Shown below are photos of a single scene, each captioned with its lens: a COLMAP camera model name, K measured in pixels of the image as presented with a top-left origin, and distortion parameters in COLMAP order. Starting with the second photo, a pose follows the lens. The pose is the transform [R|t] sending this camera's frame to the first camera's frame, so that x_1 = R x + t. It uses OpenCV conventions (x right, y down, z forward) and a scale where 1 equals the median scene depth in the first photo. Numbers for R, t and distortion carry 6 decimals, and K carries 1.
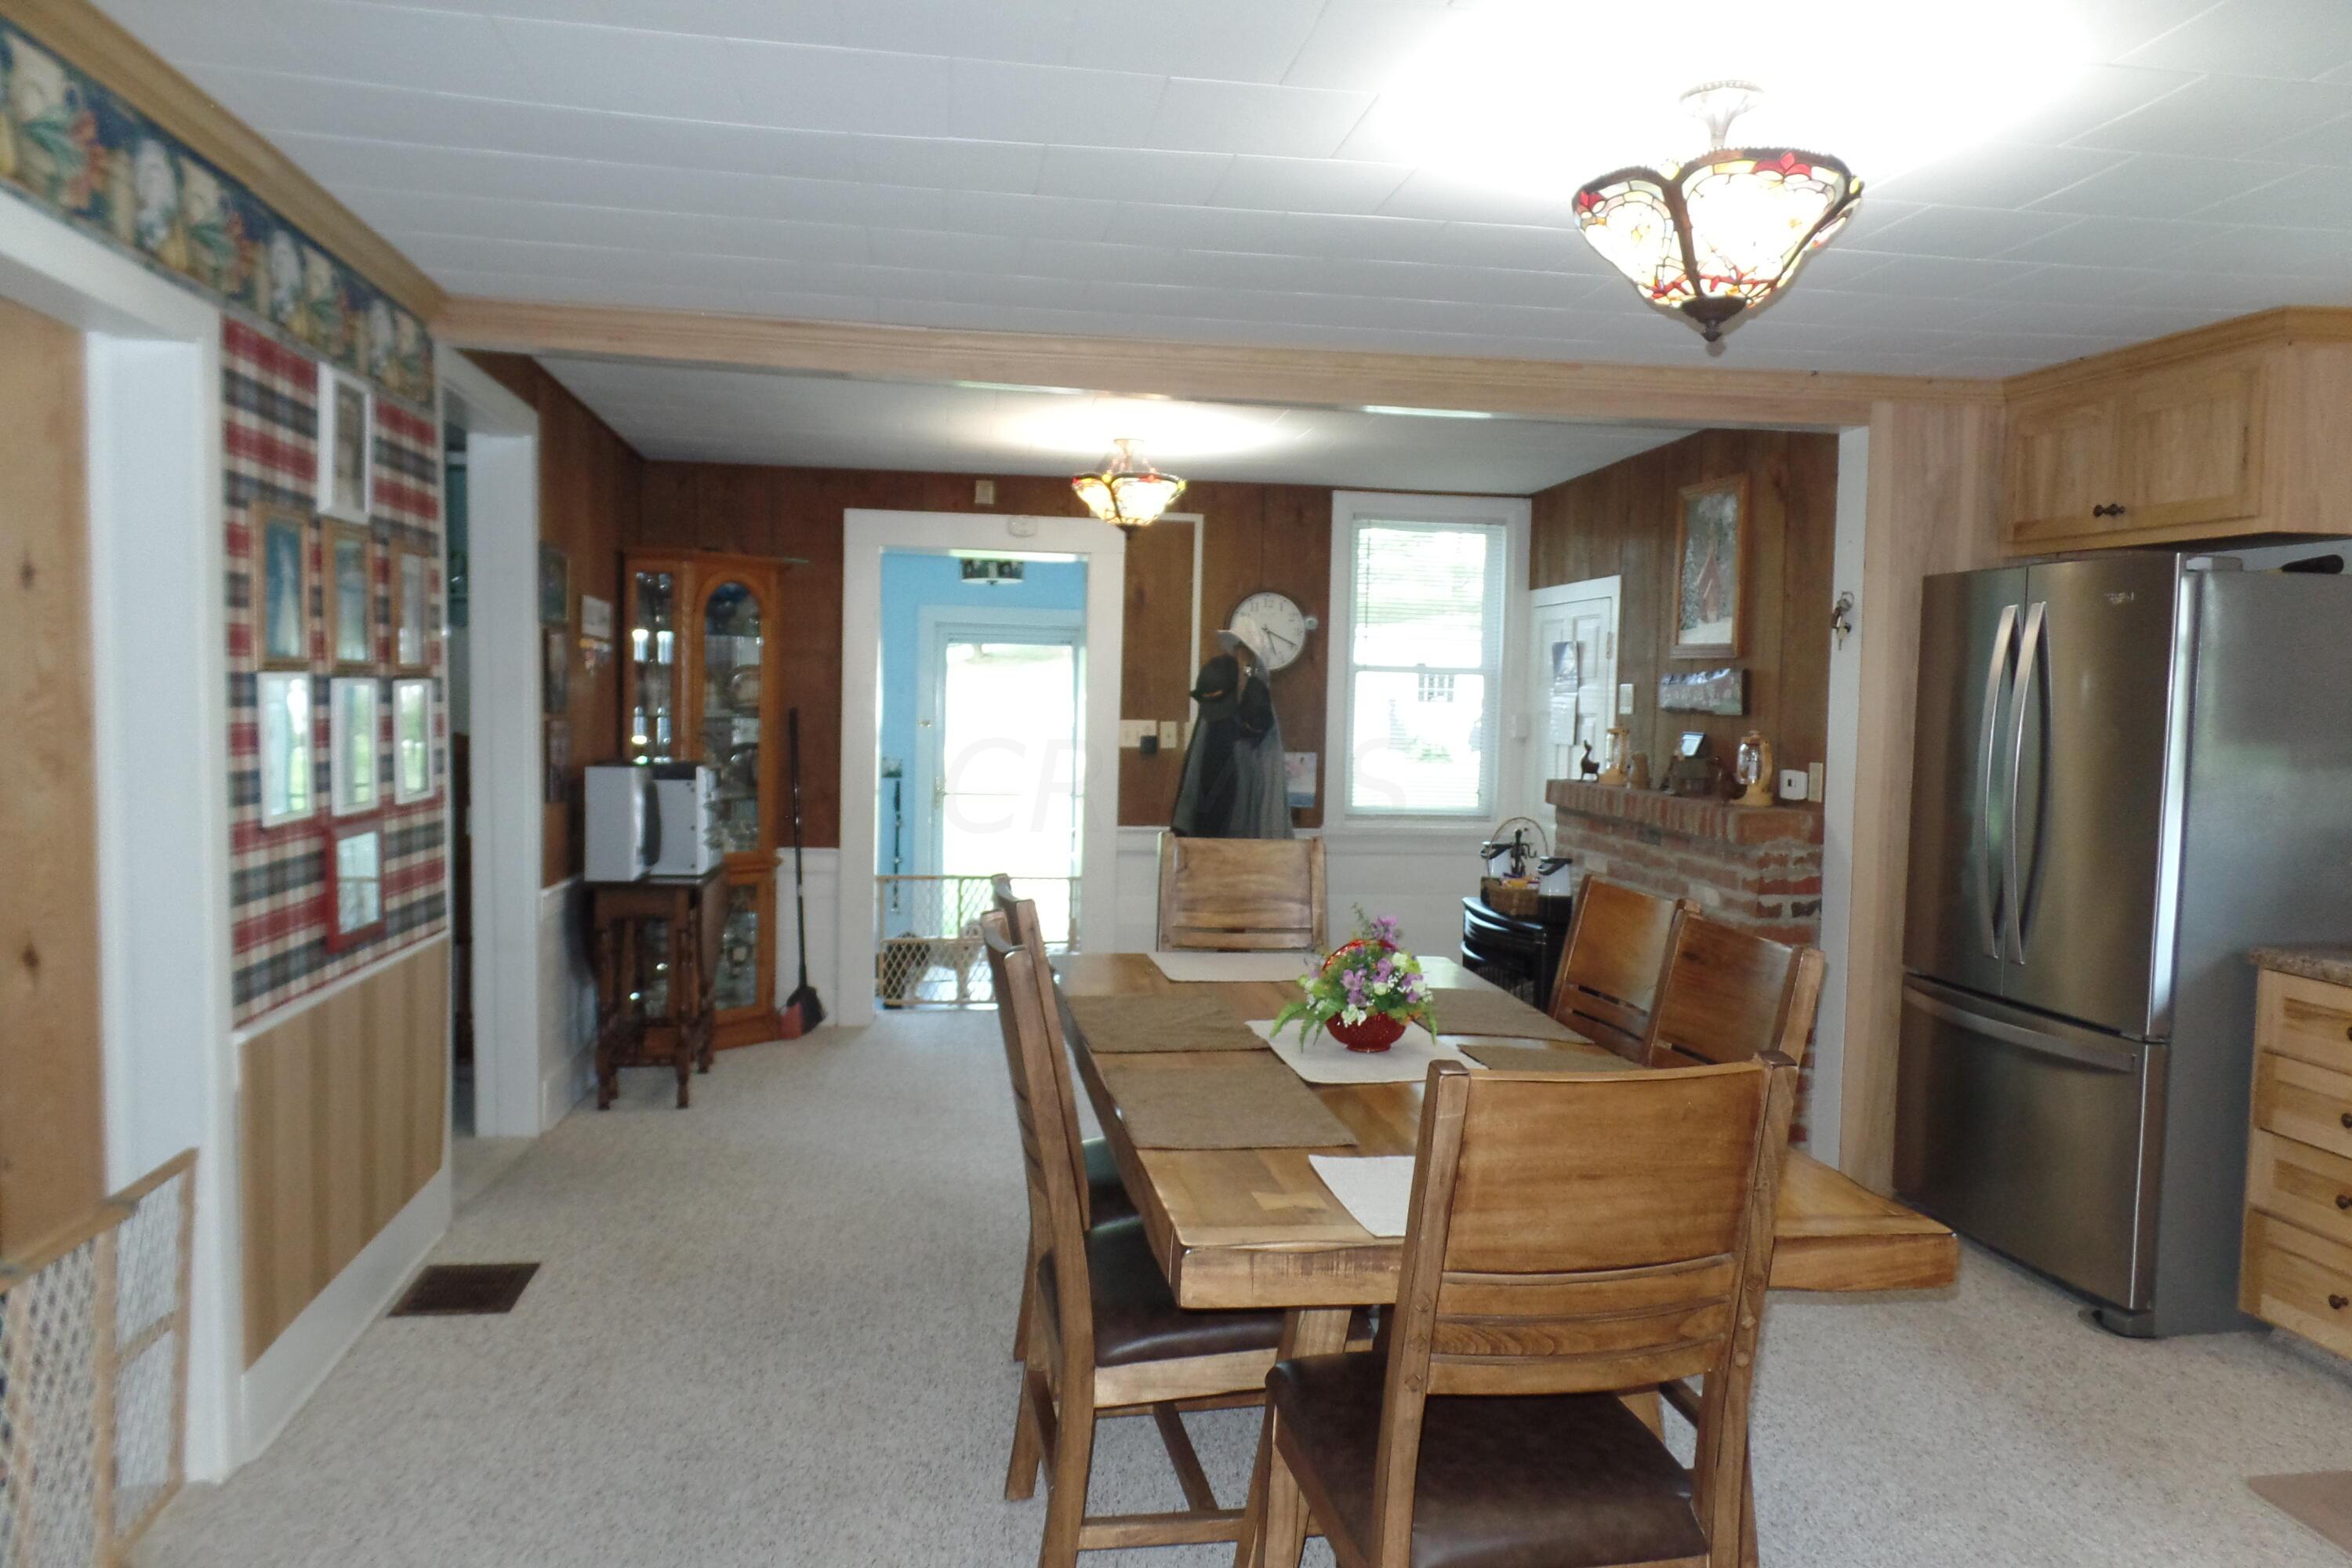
lens RADIAL K [[1598.3, 0, 1176.0], [0, 1598.3, 784.0], [0, 0, 1]] dist [0.000705, -0.005689]
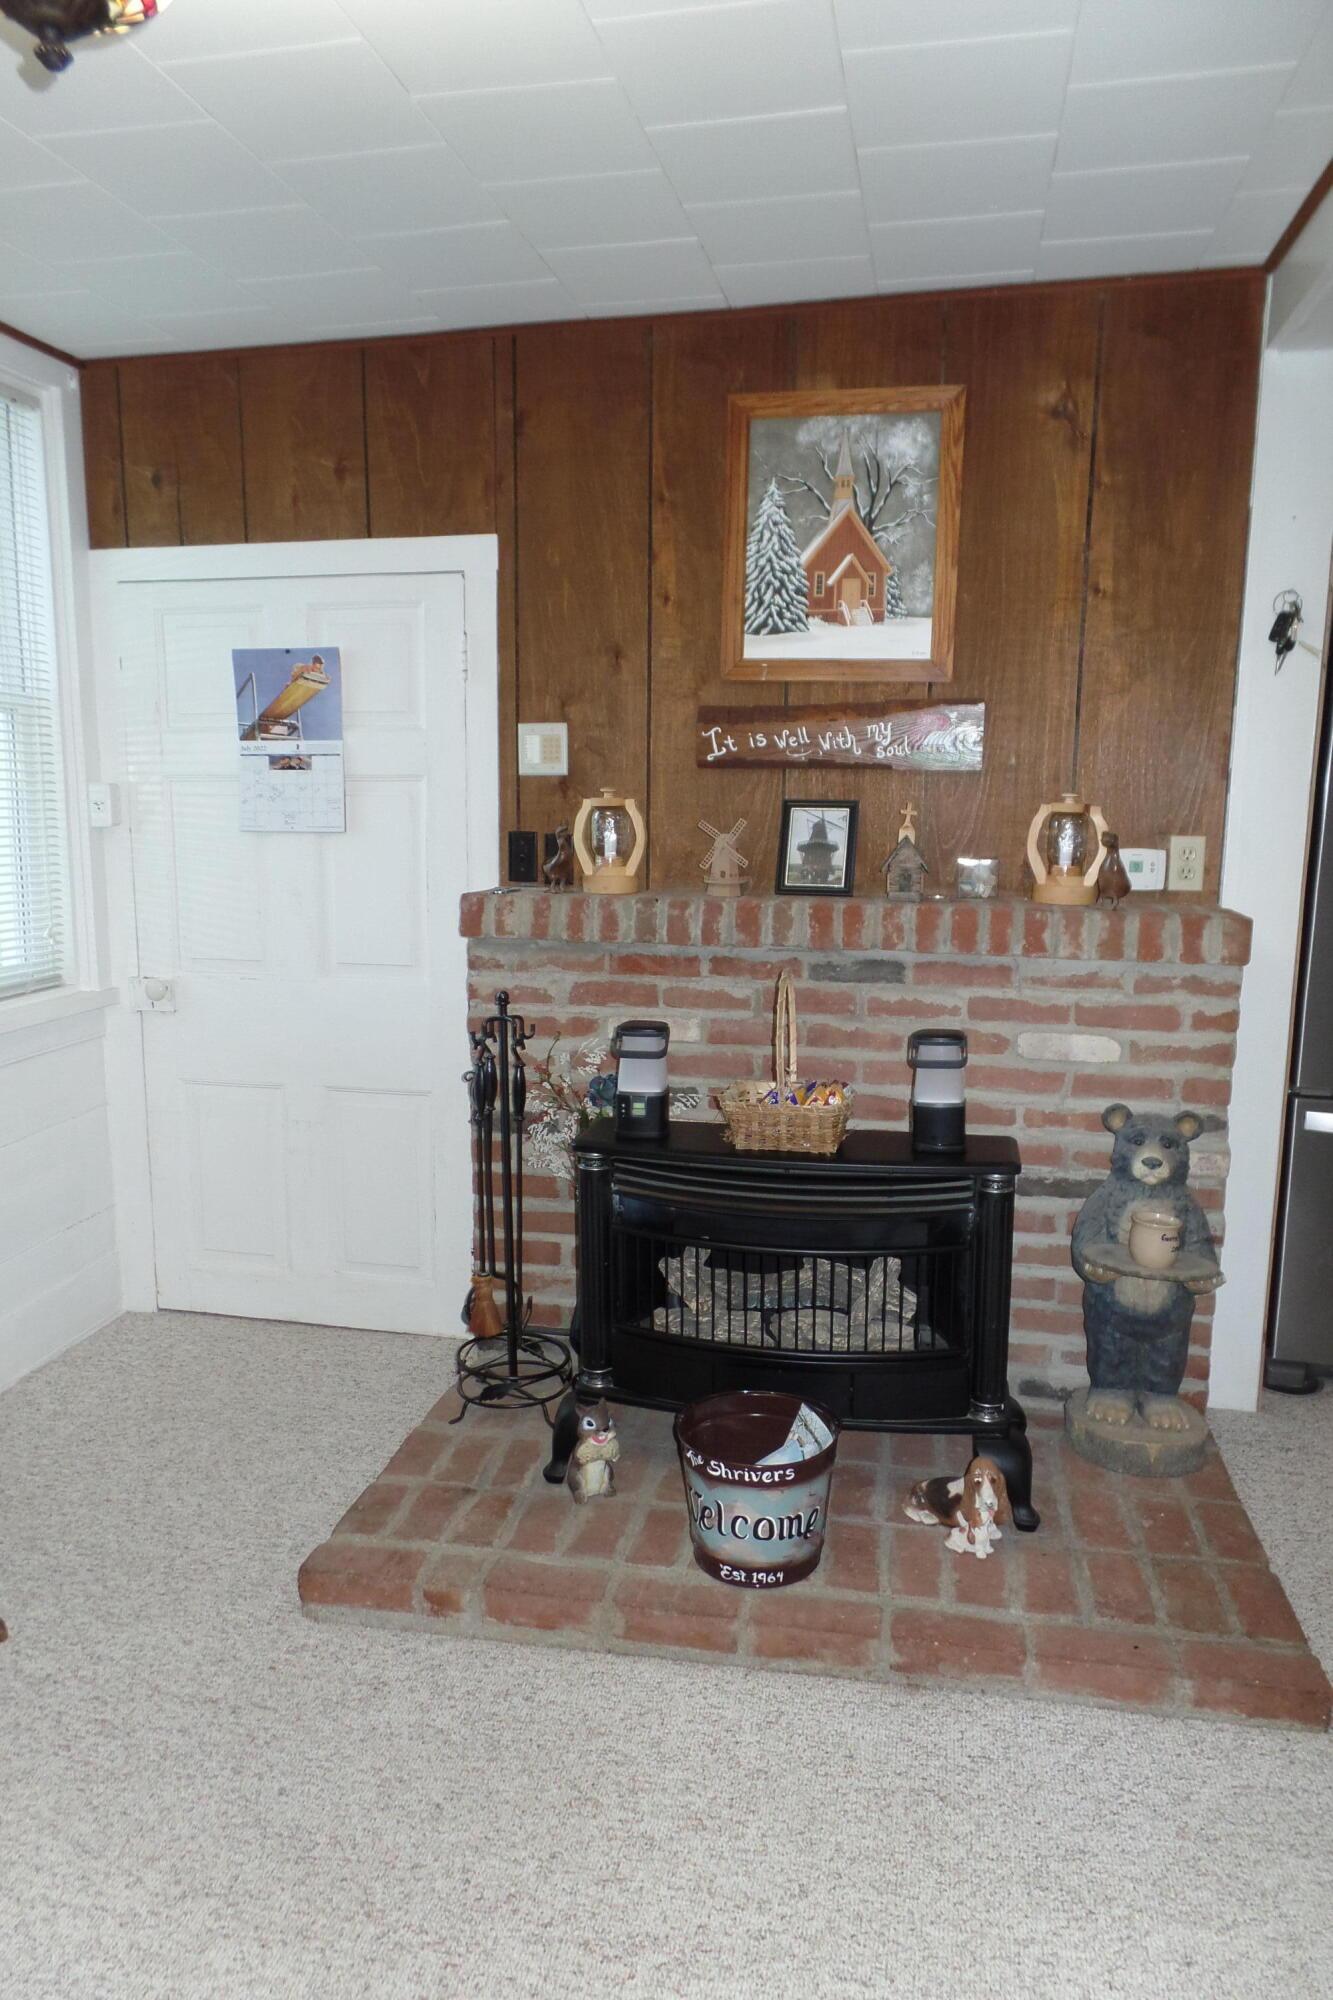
lens RADIAL K [[1359.1, 0, 666.5], [0, 1359.1, 1000.0], [0, 0, 1]] dist [0.000705, -0.005689]
pose [[0.358817, -0.180824, 0.915725, -0.209697], [0.060118, 0.983496, 0.170650, -0.050220], [-0.931470, -0.006181, 0.363766, 0.865574]]
